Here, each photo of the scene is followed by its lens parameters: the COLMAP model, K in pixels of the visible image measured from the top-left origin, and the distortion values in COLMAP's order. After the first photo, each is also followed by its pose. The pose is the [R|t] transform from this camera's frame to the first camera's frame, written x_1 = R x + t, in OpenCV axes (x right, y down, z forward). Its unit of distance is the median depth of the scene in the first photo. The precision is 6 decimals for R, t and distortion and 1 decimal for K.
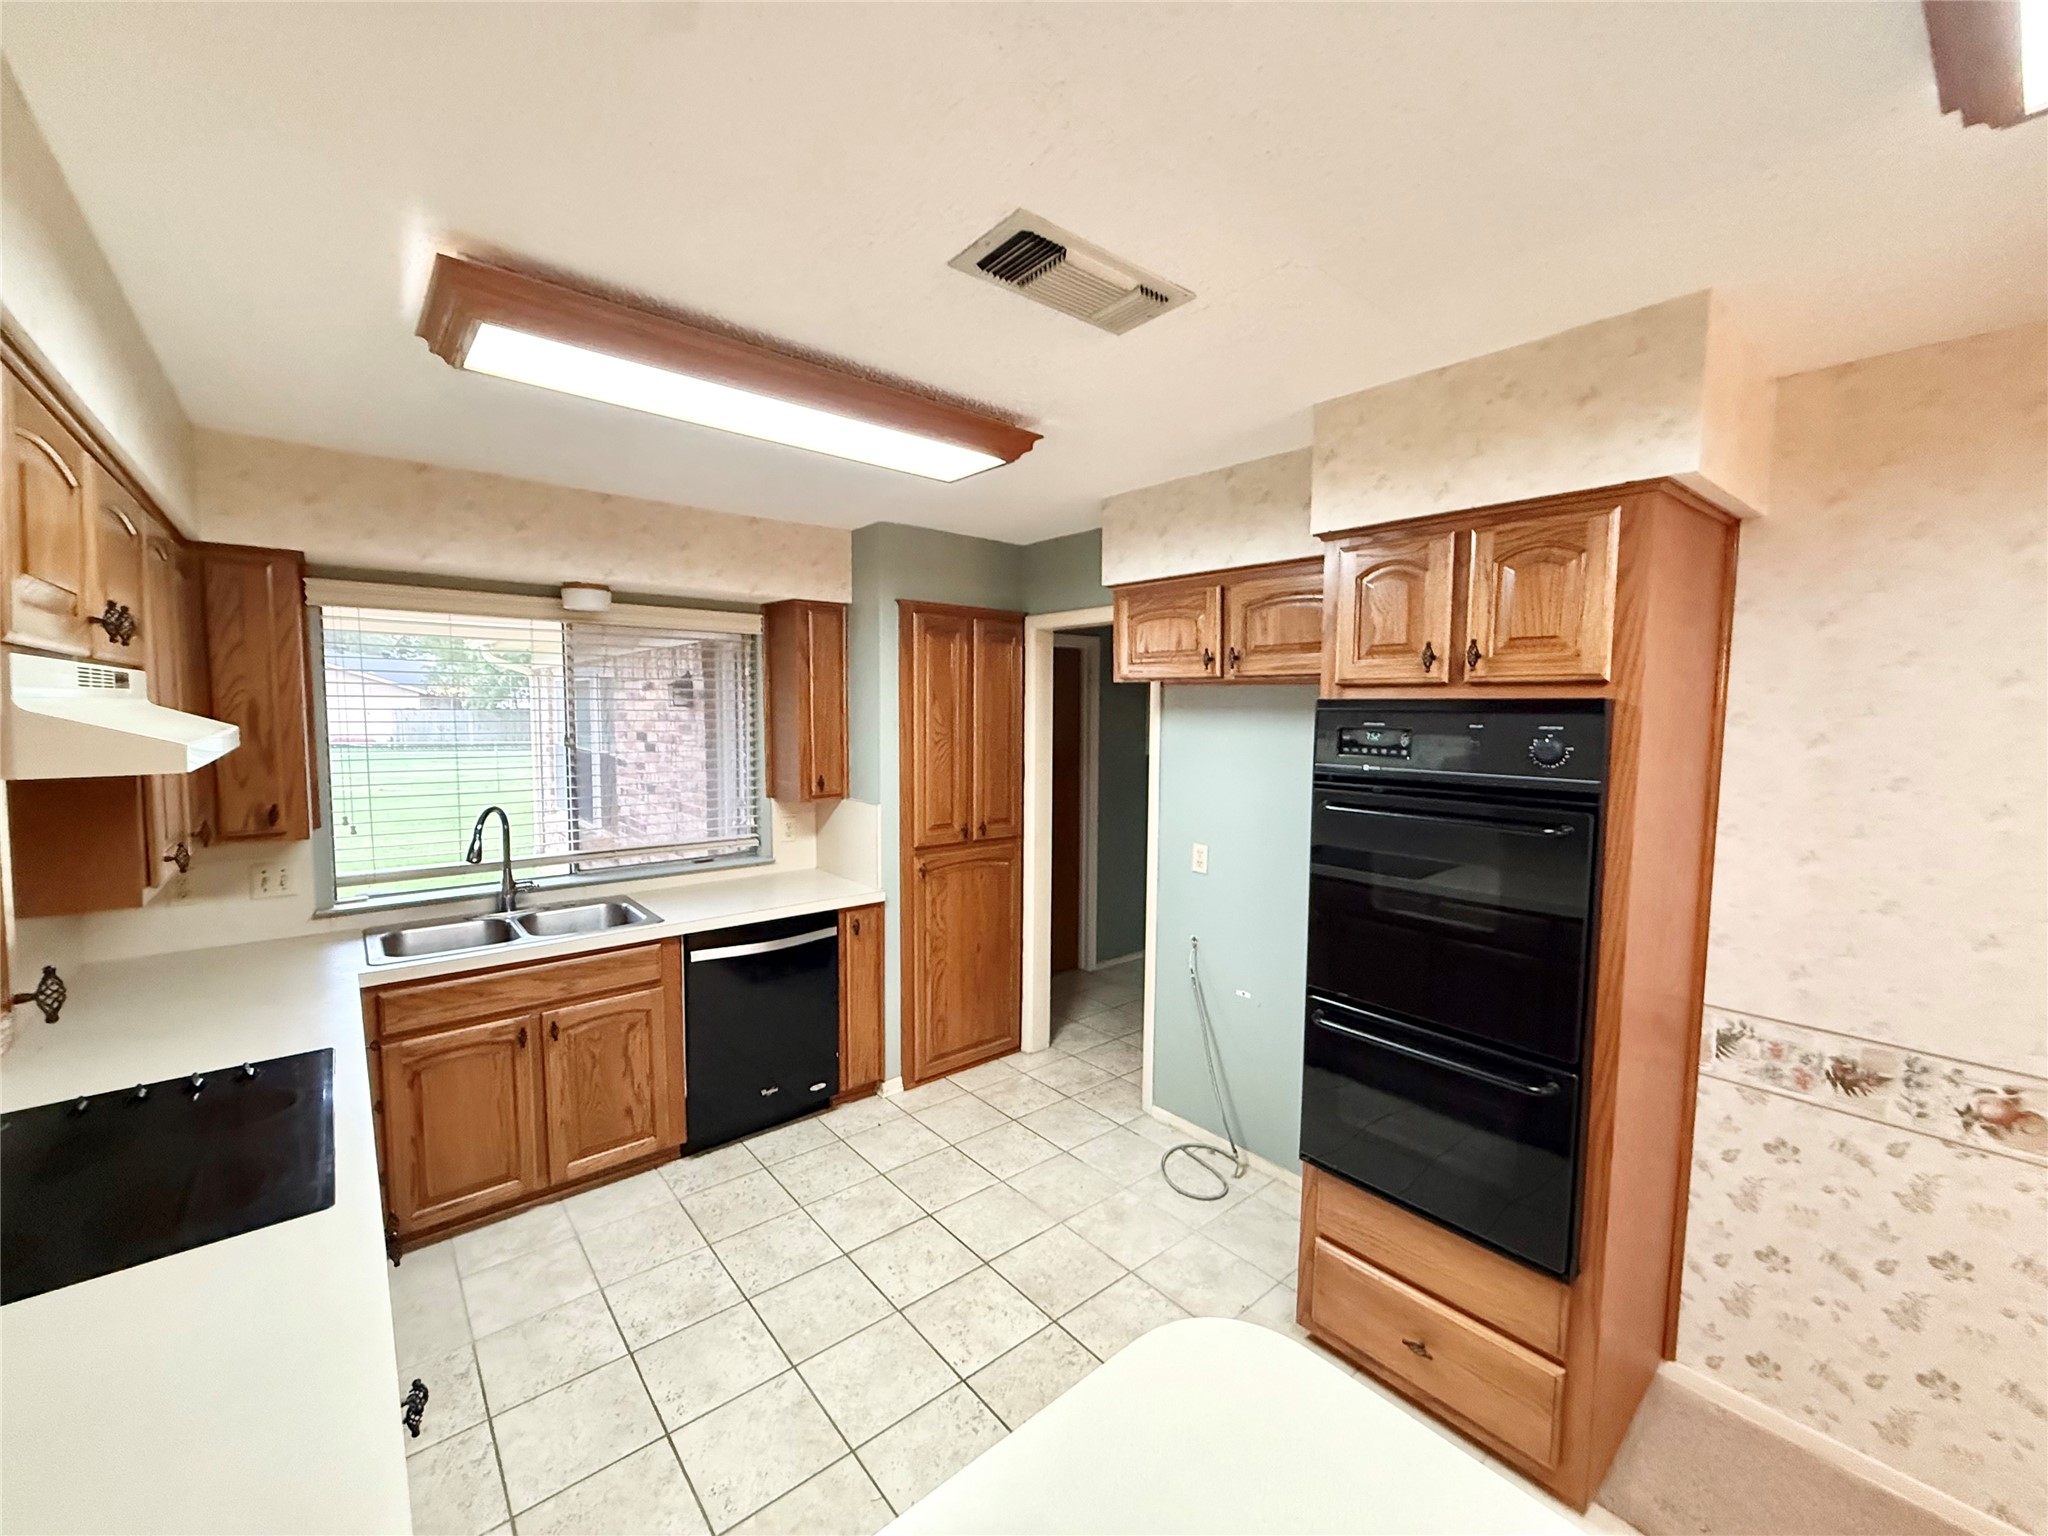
lens RADIAL K [[816.8, 0, 1024.0], [0, 816.8, 770.6], [0, 0, 1]] dist [-0.002419, 0.000504]
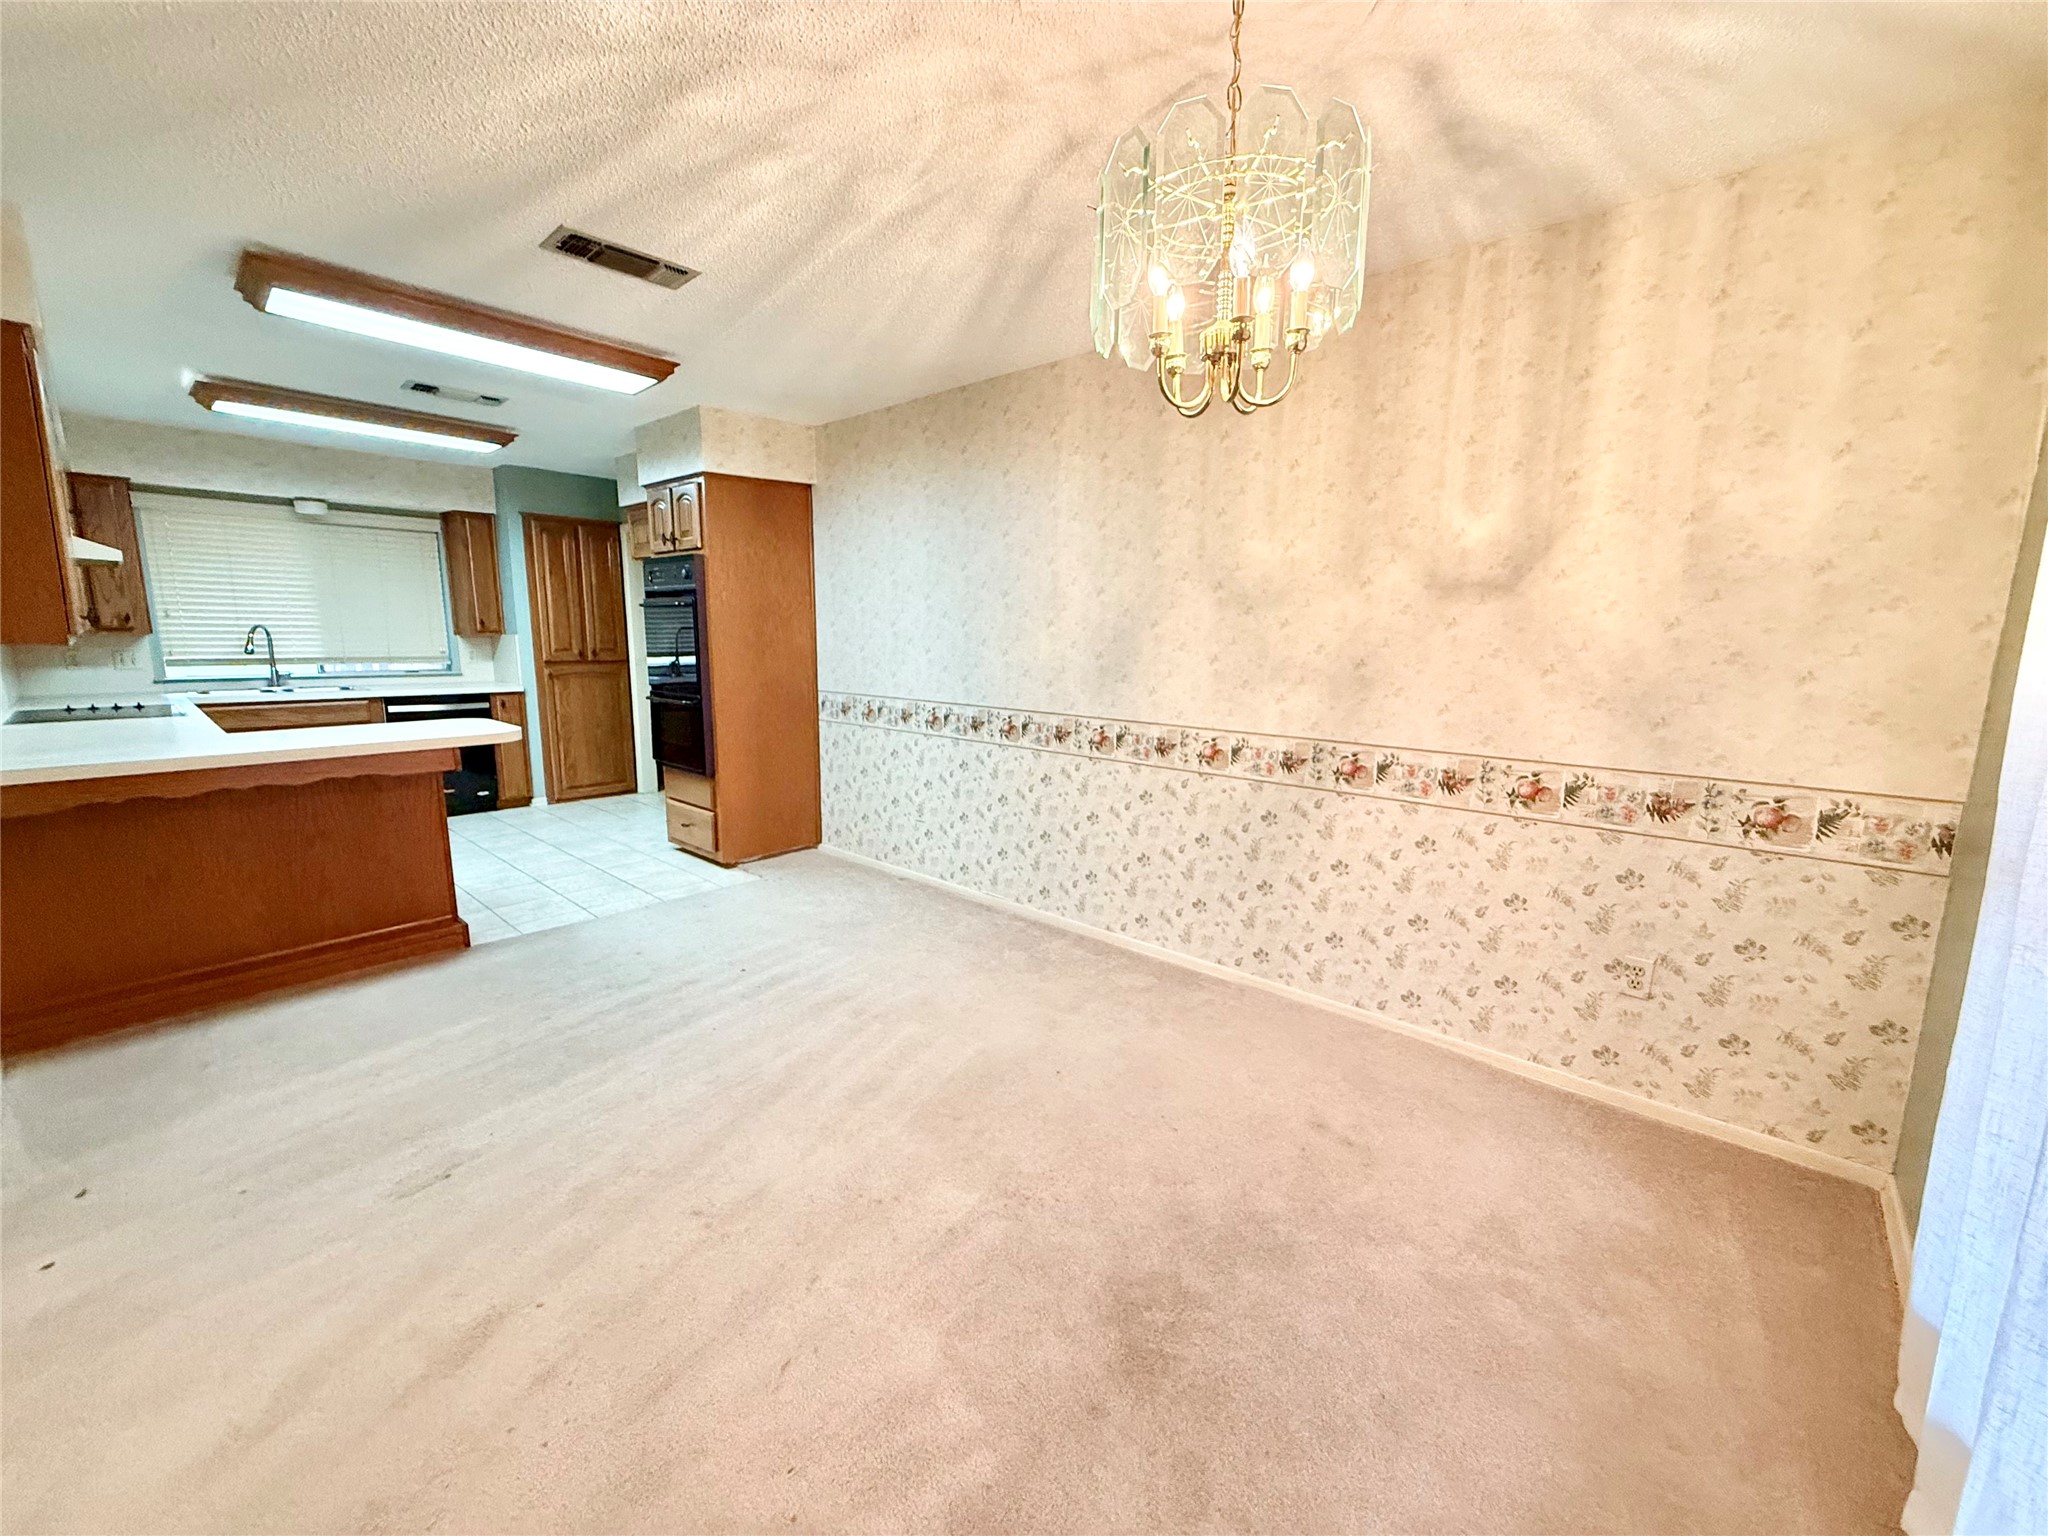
lens RADIAL K [[816.8, 0, 1027.4], [0, 816.8, 767.6], [0, 0, 1]] dist [-0.002419, 0.000504]
pose [[0.990423, -0.019446, 0.136692, 0.730263], [0.007363, 0.996062, 0.088358, 0.200255], [-0.137872, -0.086505, 0.986665, -0.975113]]
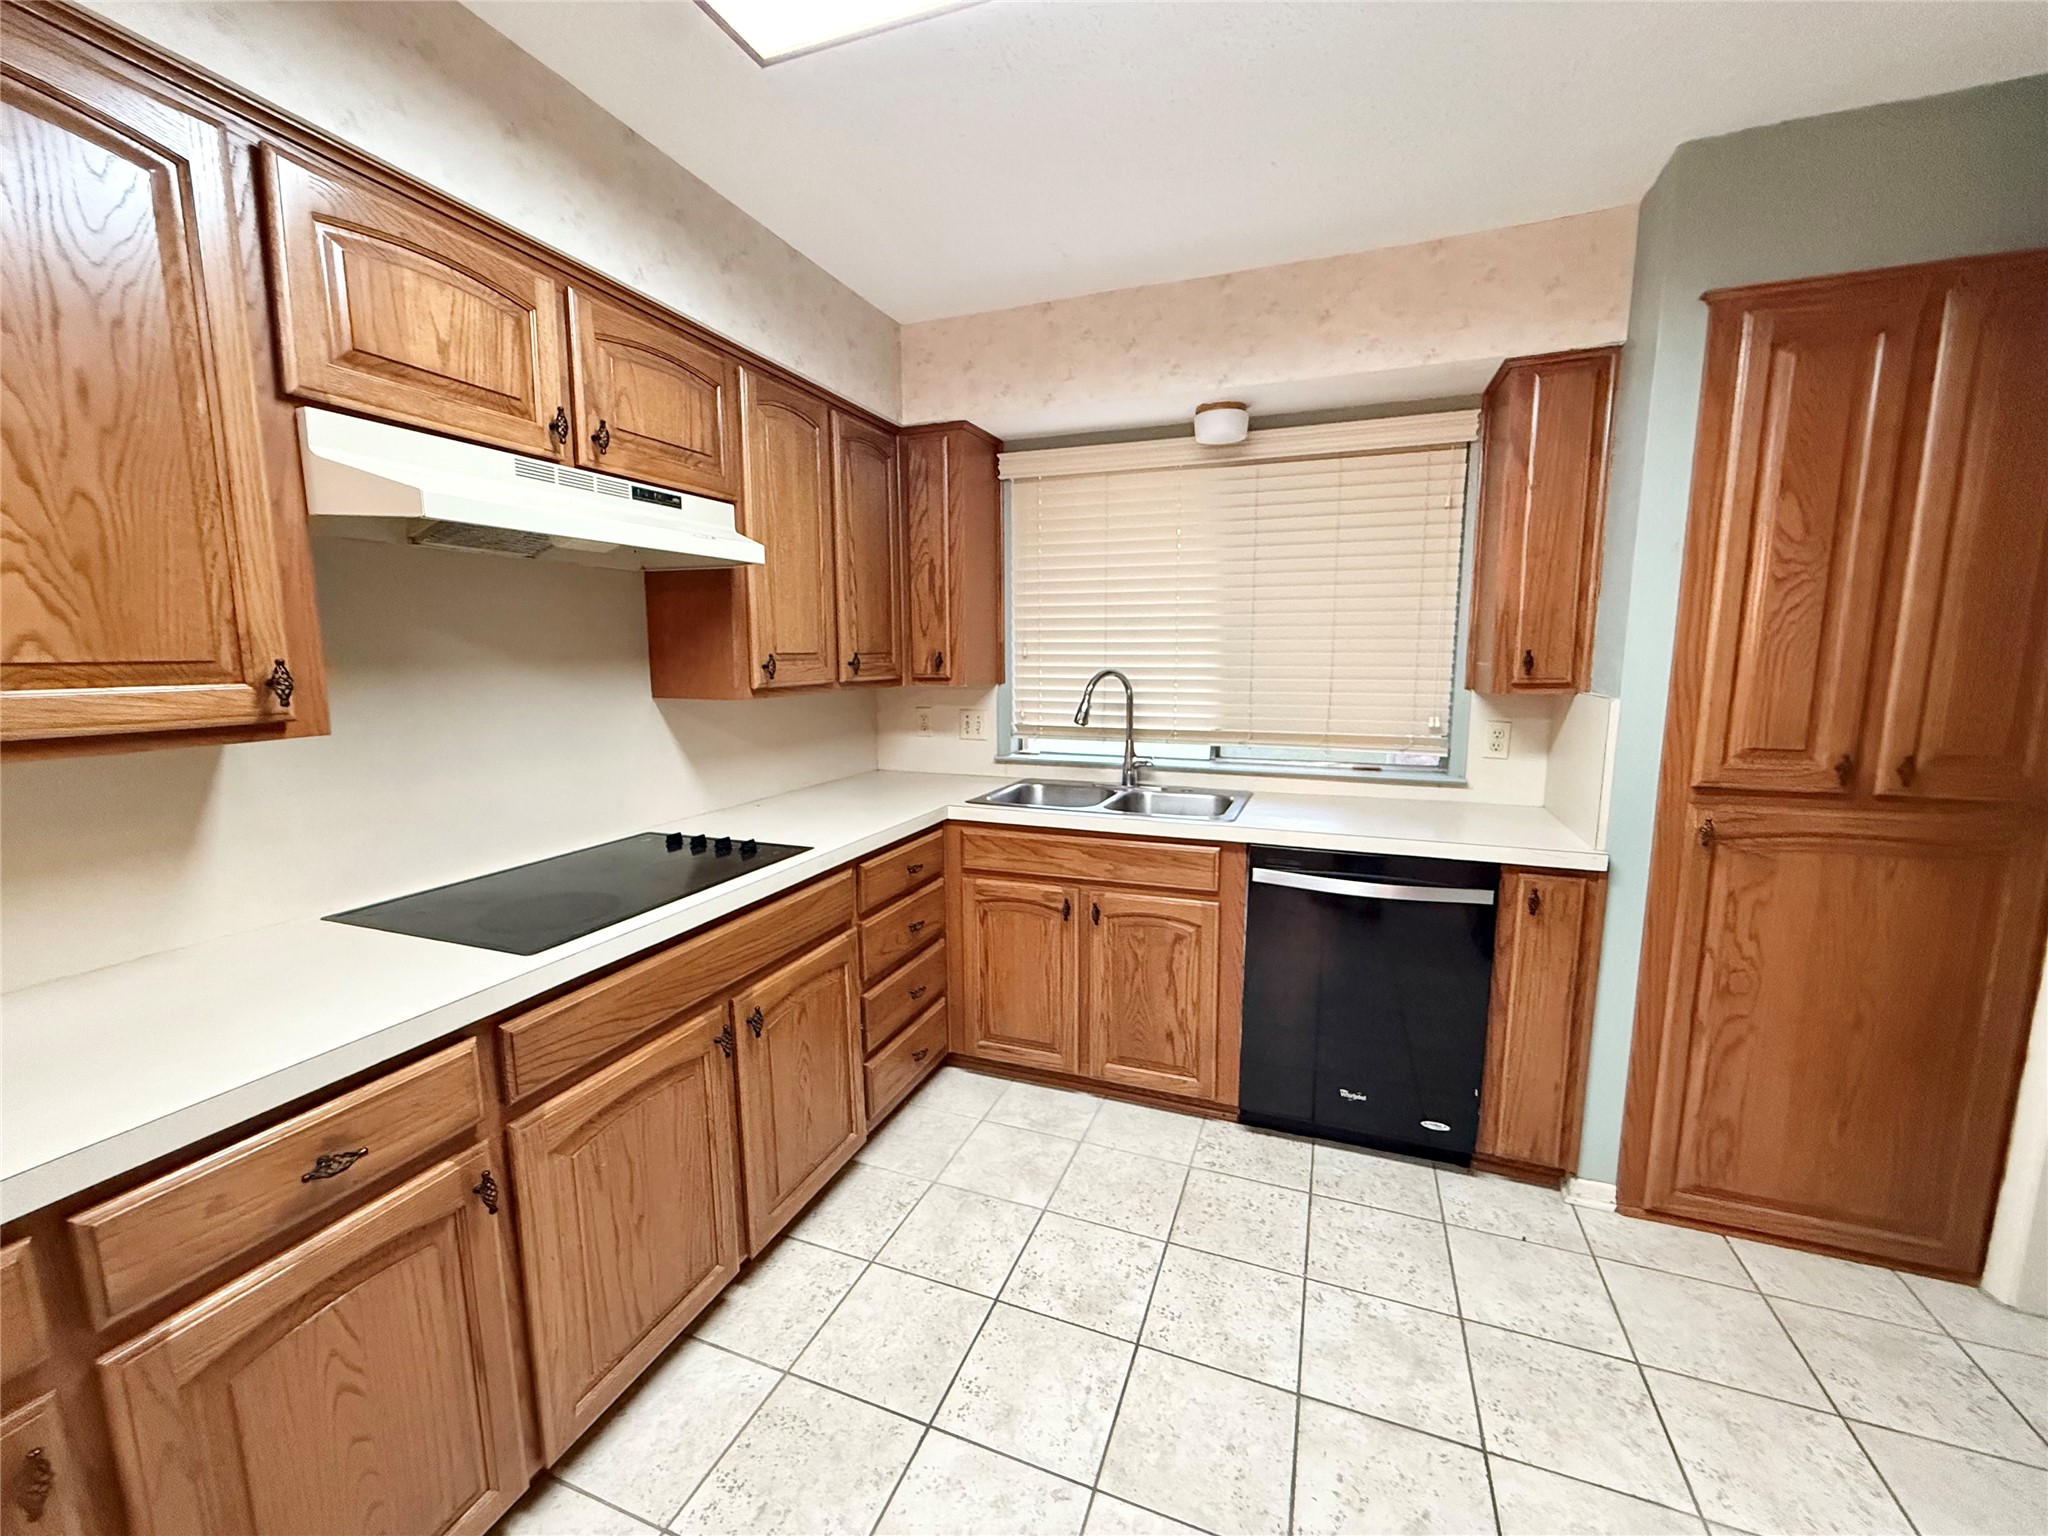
lens RADIAL K [[816.8, 0, 1026.0], [0, 816.8, 768.3], [0, 0, 1]] dist [-0.002419, 0.000504]
pose [[0.480180, 0.115609, -0.869518, 0.131987], [-0.060909, 0.993279, 0.098427, 0.066899], [0.875053, 0.005699, 0.483994, 0.434697]]
